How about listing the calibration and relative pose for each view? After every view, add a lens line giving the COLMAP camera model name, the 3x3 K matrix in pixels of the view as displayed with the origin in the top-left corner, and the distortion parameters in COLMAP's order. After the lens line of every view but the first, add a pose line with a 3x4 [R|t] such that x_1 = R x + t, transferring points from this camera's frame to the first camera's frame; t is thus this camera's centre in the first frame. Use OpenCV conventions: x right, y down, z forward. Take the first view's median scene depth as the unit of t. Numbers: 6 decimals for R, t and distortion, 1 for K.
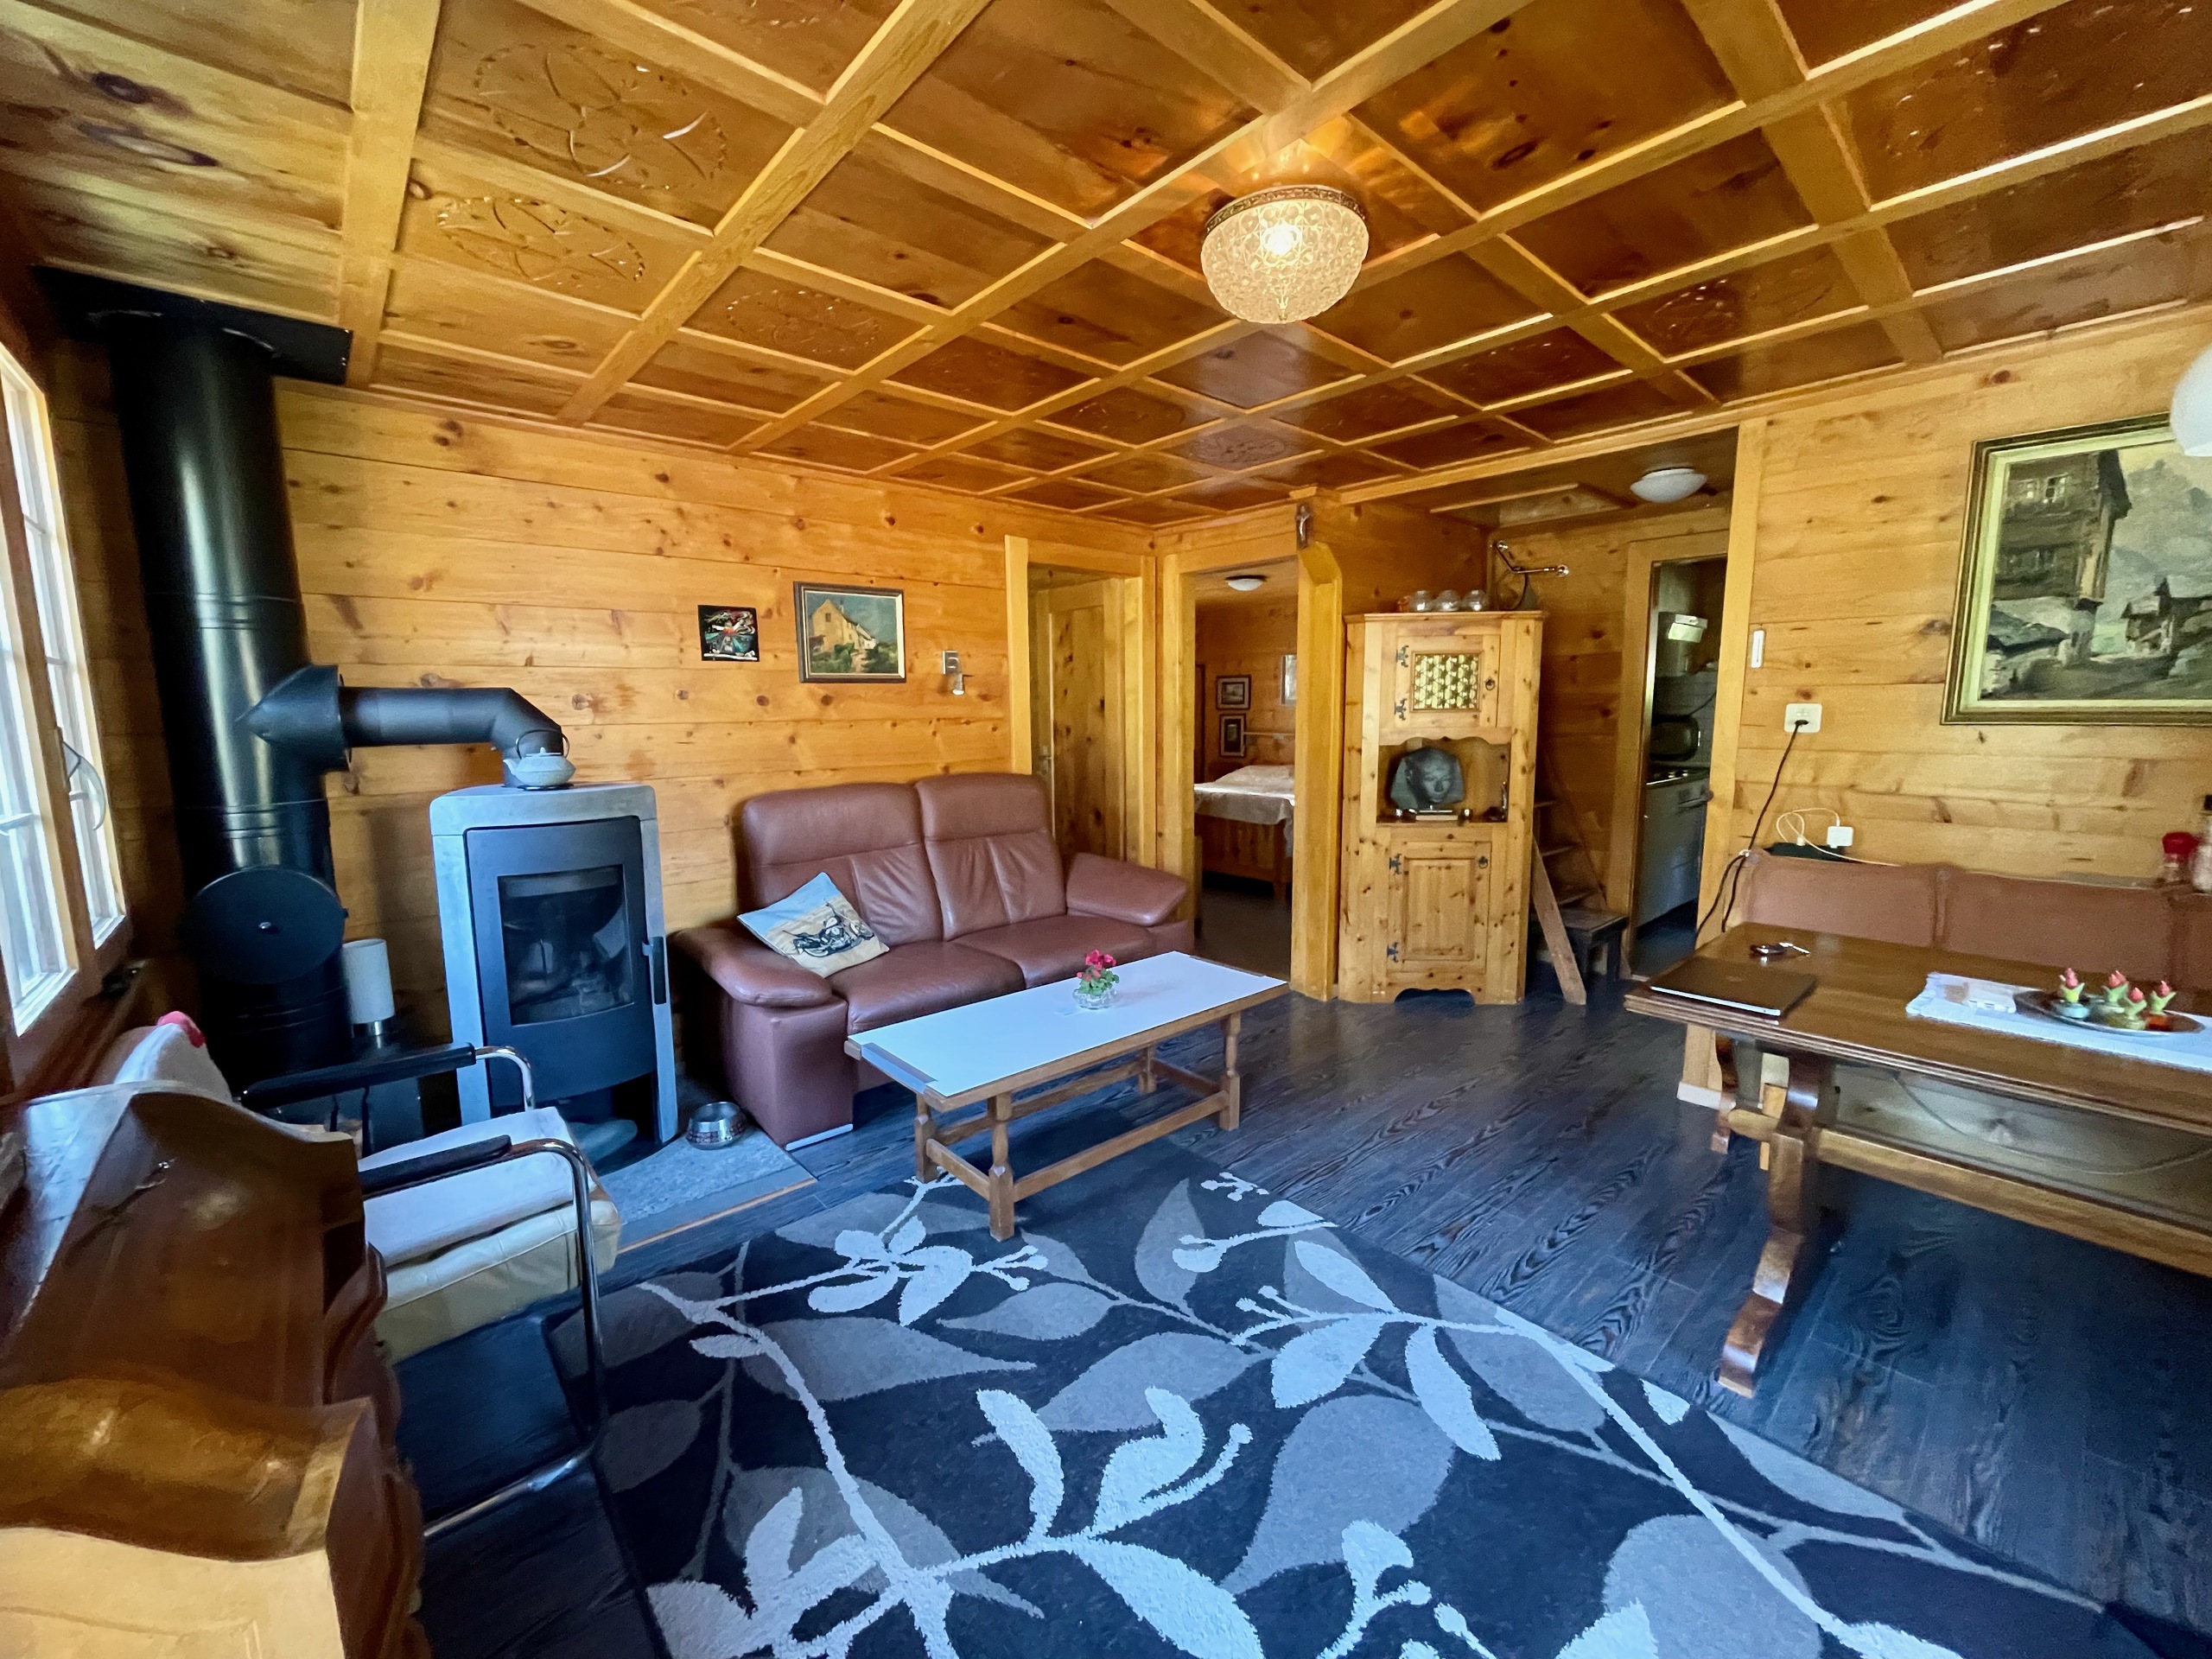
lens RADIAL K [[893.0, 0, 1106.0], [0, 893.0, 829.5], [0, 0, 1]] dist [-0.000843, -0.003544]
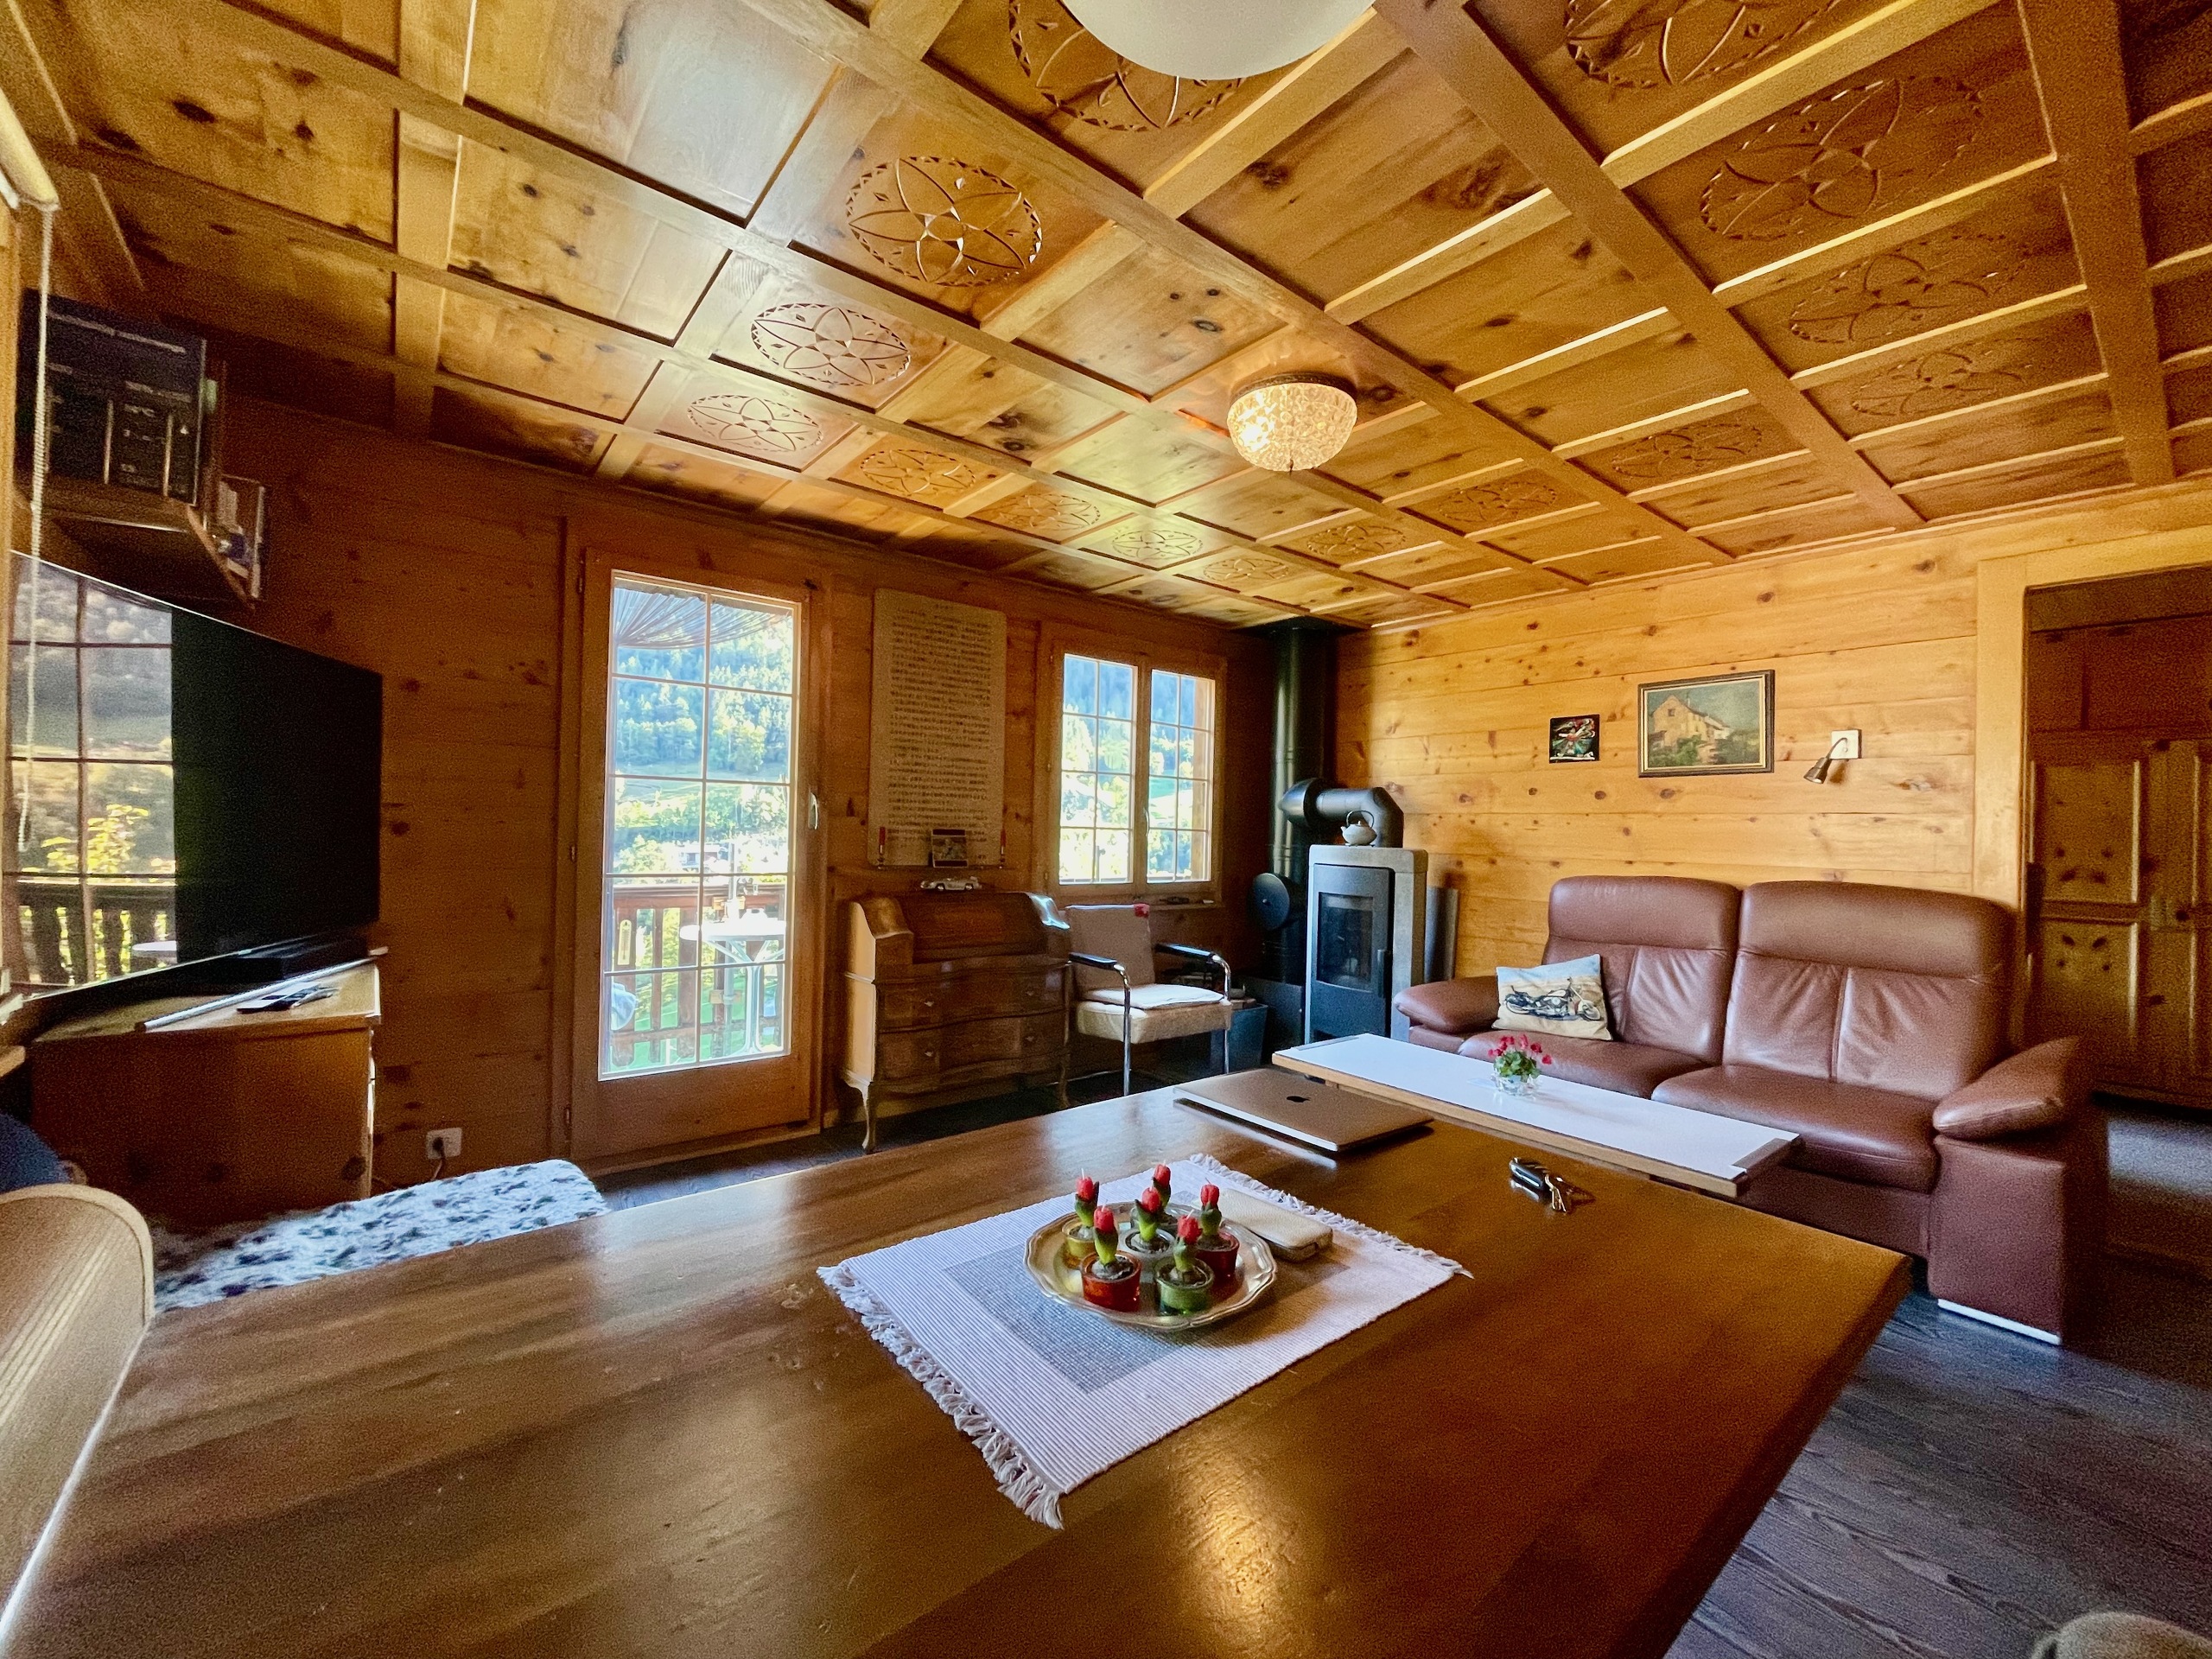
lens RADIAL K [[893.0, 0, 1106.0], [0, 893.0, 829.5], [0, 0, 1]] dist [-0.000843, -0.003544]
pose [[-0.051335, 0.007923, -0.998650, 0.752419], [-0.158498, 0.987230, 0.015980, -0.021585], [0.986024, 0.159104, -0.049424, 0.448851]]
